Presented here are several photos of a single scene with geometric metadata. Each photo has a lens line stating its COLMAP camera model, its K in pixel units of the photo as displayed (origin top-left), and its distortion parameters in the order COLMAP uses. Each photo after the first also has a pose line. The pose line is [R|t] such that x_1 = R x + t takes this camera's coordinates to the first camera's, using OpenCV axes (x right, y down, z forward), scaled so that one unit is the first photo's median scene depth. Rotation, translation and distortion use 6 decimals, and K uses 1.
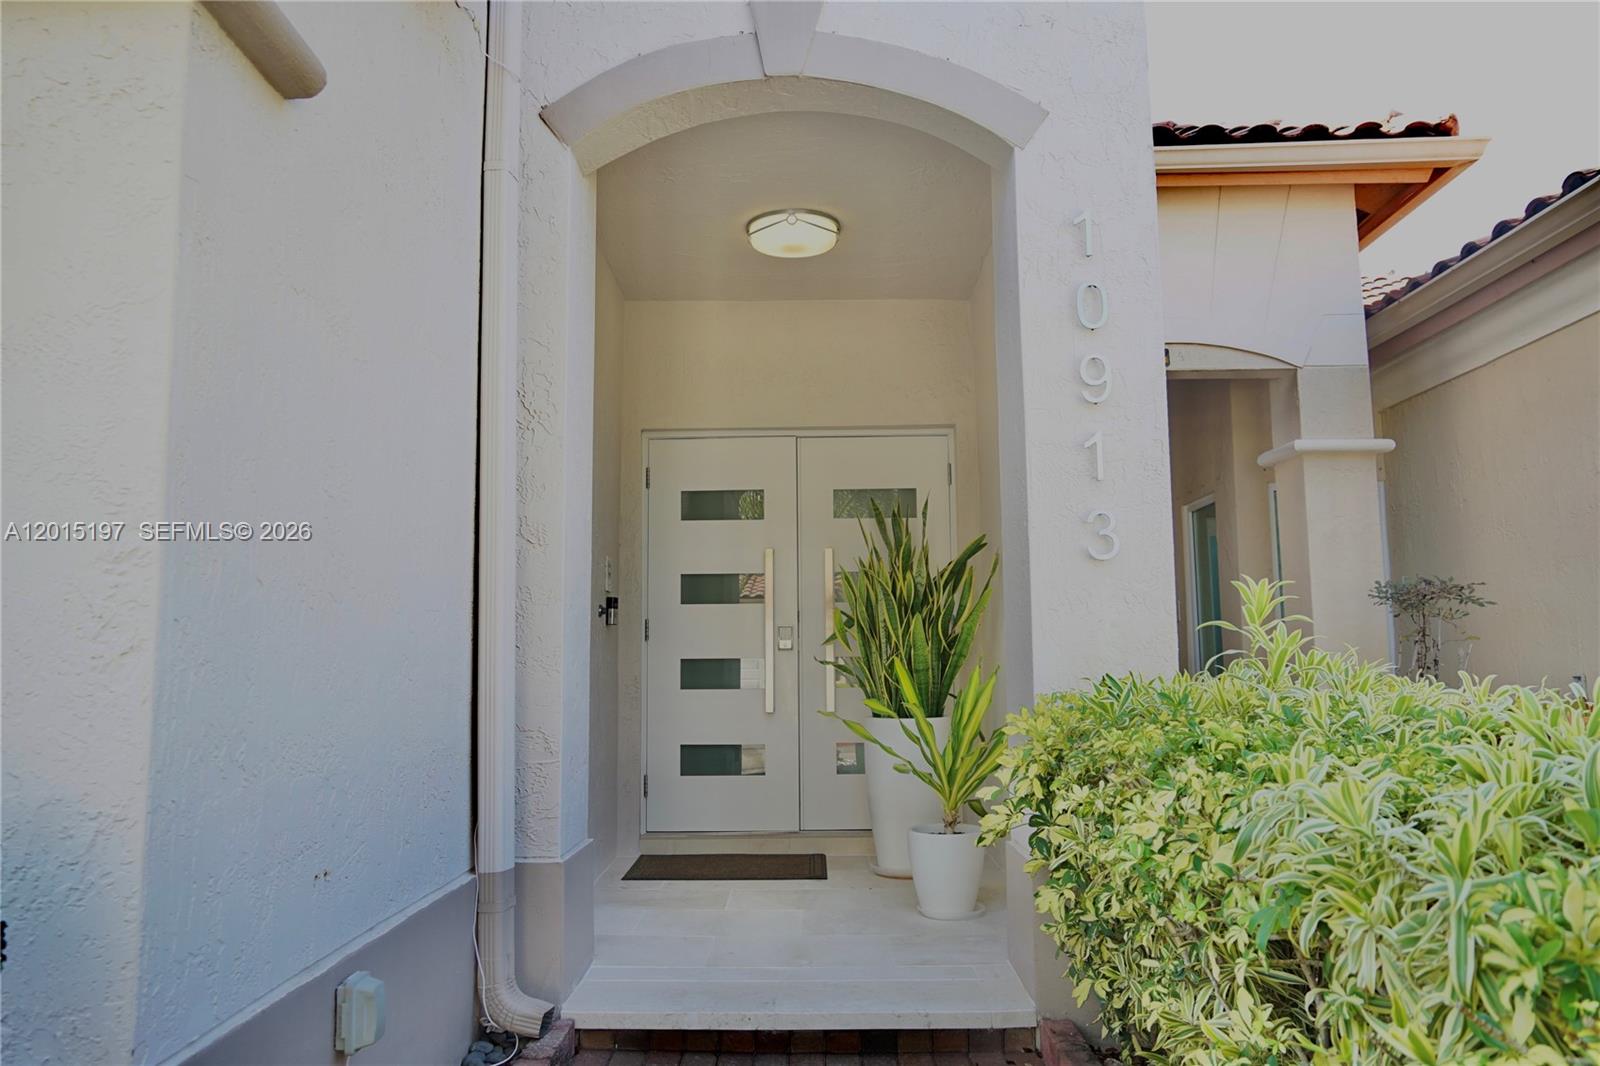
lens RADIAL K [[1201.1, 0, 802.8], [0, 1201.1, 531.7], [0, 0, 1]] dist [-0.057893, 0.069716]
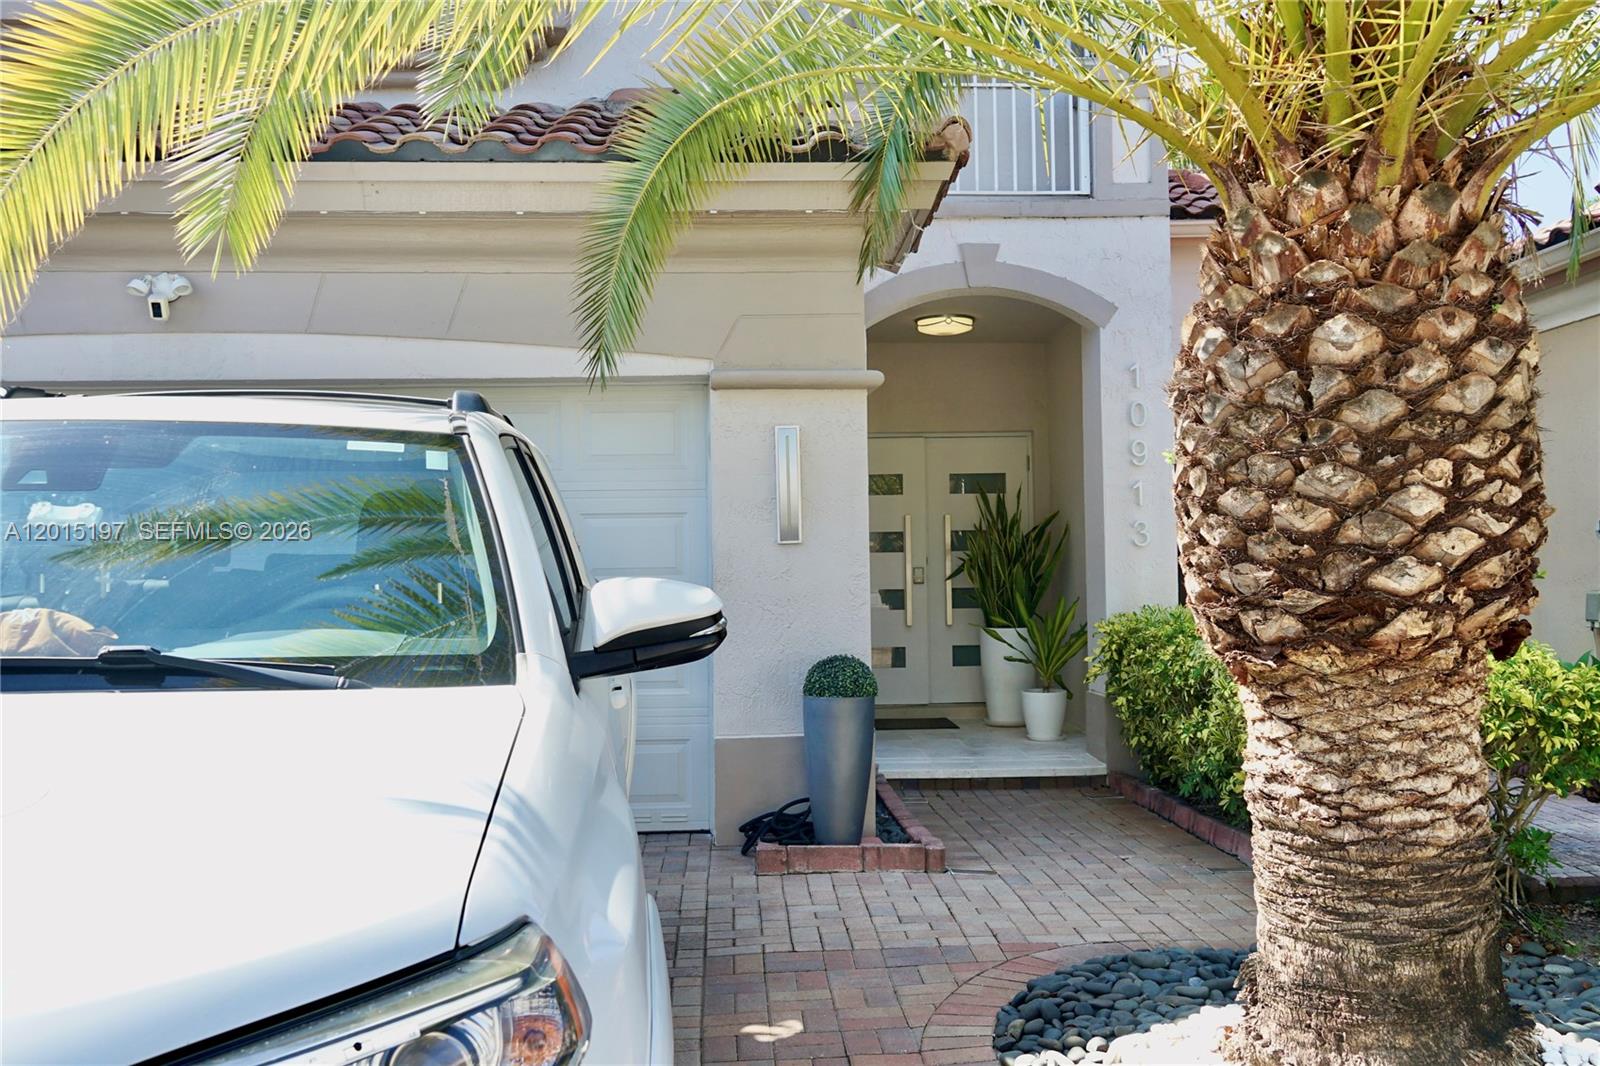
lens RADIAL K [[1509.3, 0, 800.0], [0, 1509.3, 533.0], [0, 0, 1]] dist [0.000604, 0.031056]
pose [[0.998519, -0.002090, 0.054367, -0.423756], [-0.002486, 0.996466, 0.083958, -0.194174], [-0.054350, -0.083969, 0.994985, -1.369648]]
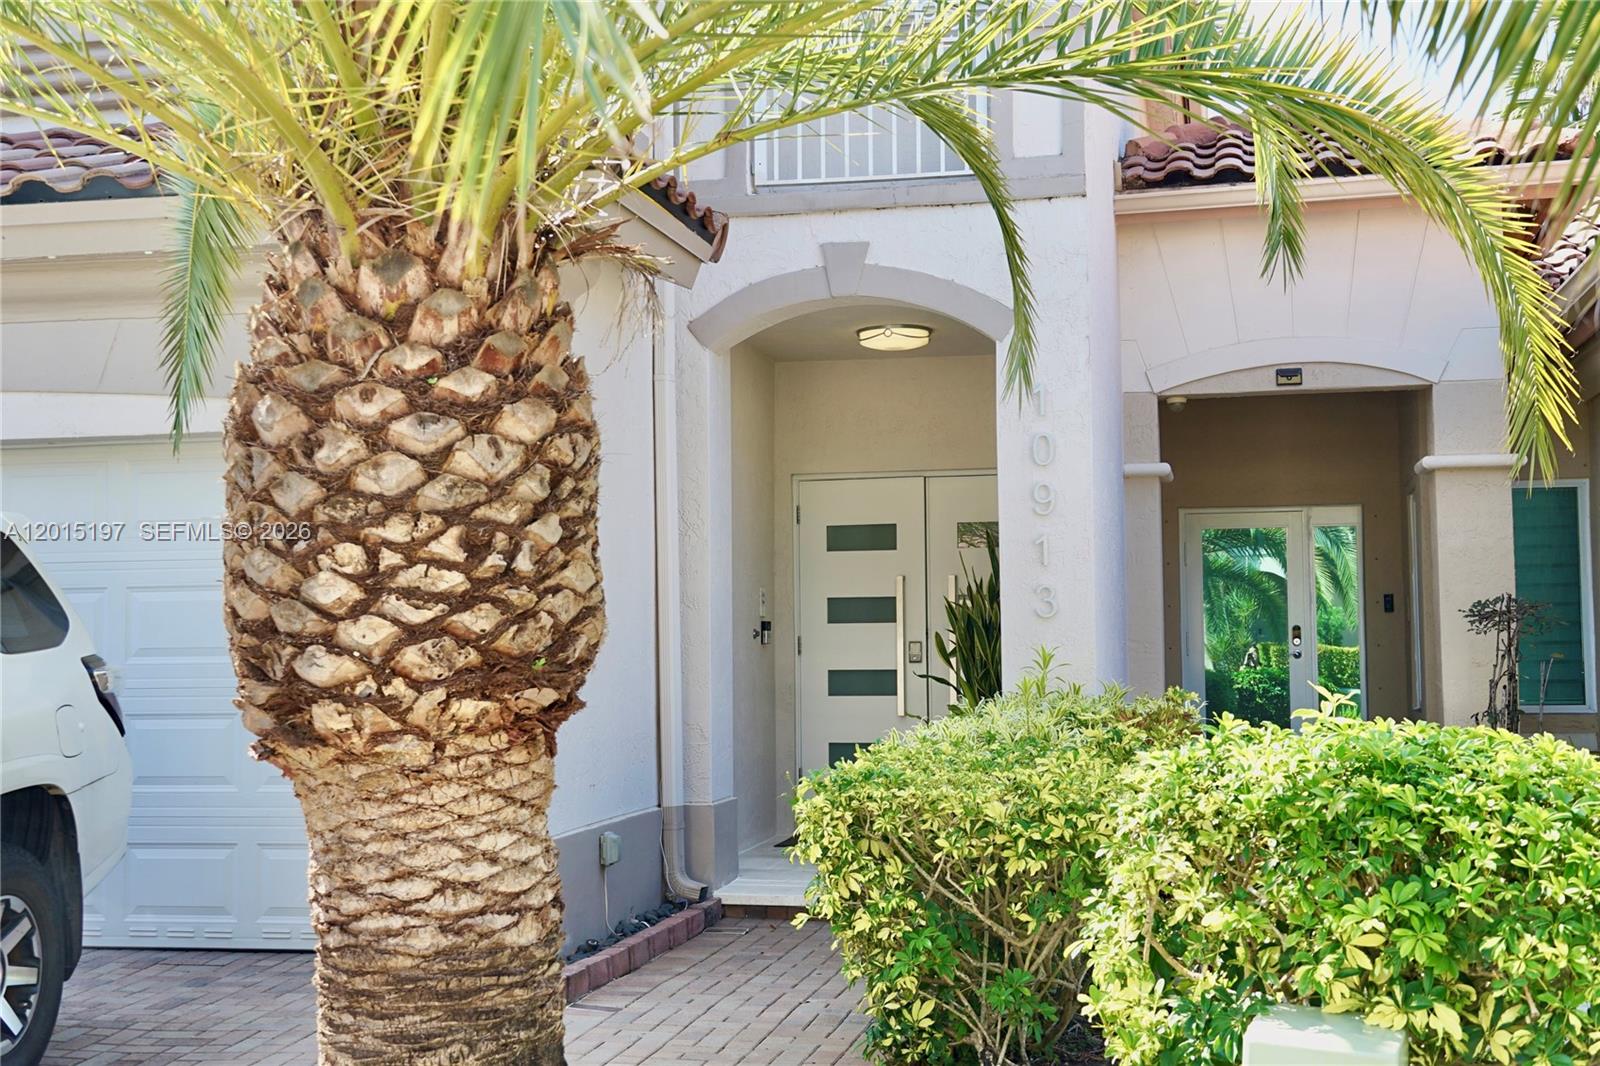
lens RADIAL K [[2058.3, 0, 791.5], [0, 2058.3, 539.3], [0, 0, 1]] dist [0.019972, 0.082702]
pose [[0.978954, -0.011443, -0.203761, 0.444474], [0.023716, 0.998041, 0.057897, -0.225996], [0.202700, -0.061511, 0.977307, -1.573109]]
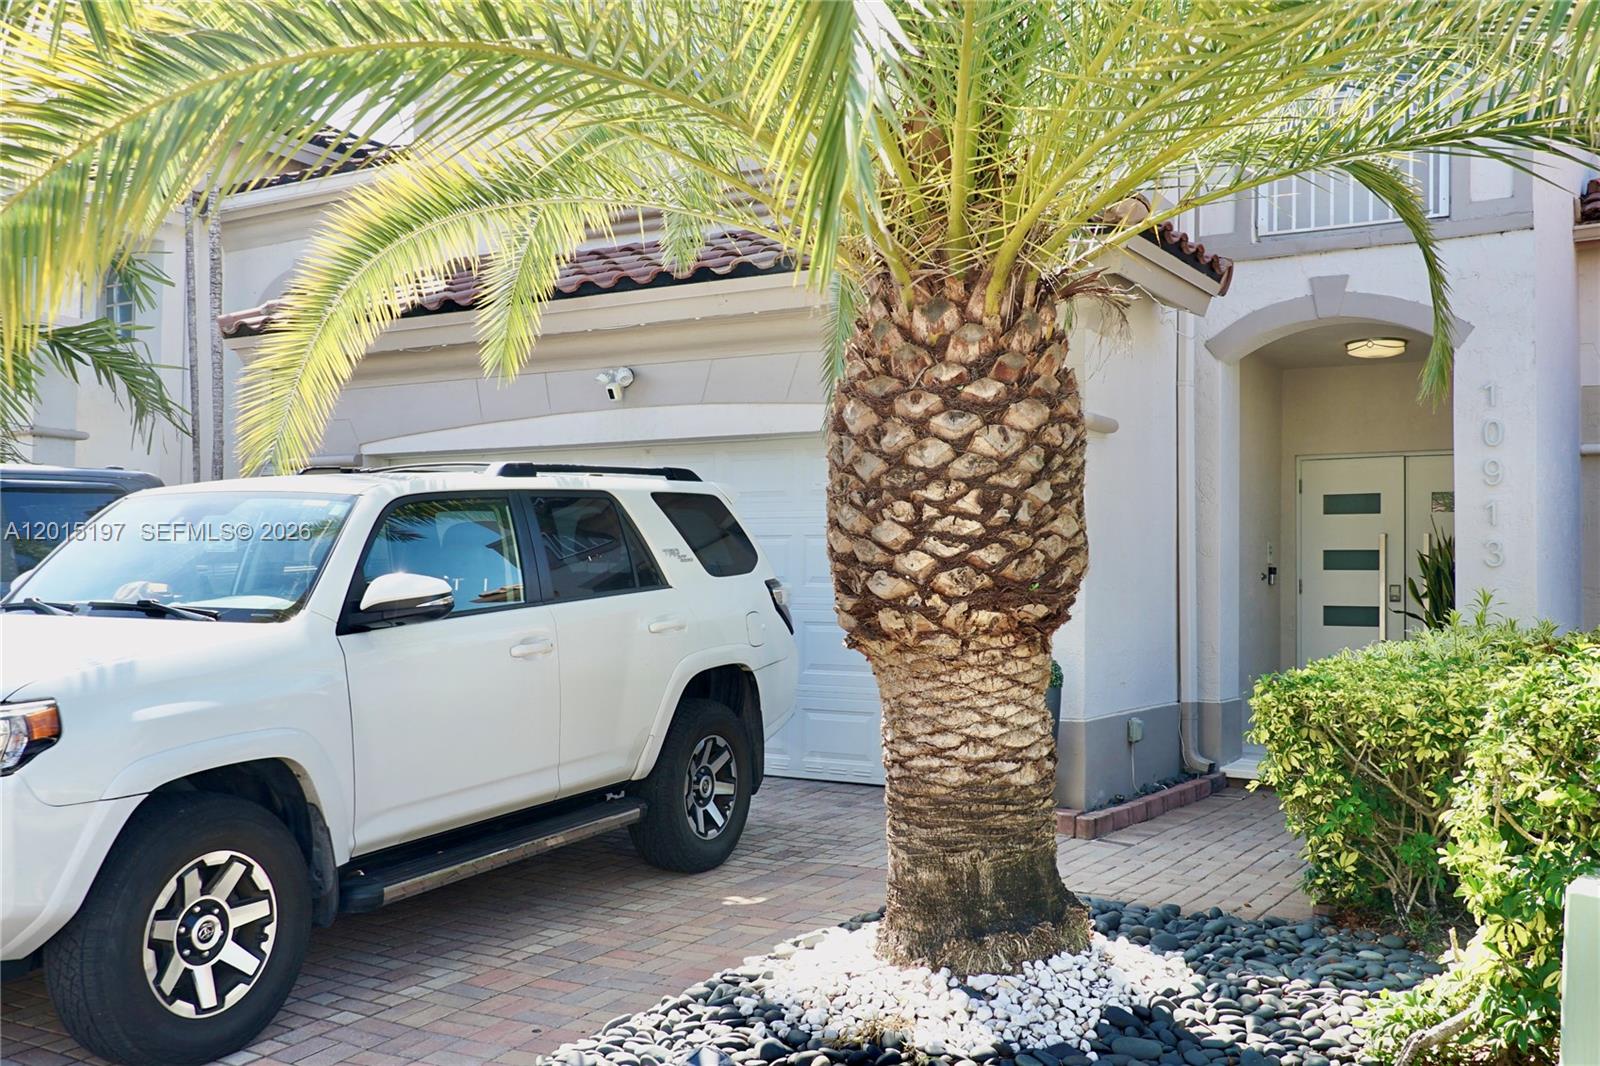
lens RADIAL K [[1509.3, 0, 800.0], [0, 1509.3, 533.0], [0, 0, 1]] dist [0.000604, 0.031056]
pose [[0.854087, 0.000571, -0.520130, 0.532623], [0.038343, 0.997209, 0.064057, -0.219186], [0.518715, -0.074653, 0.851682, -1.589531]]
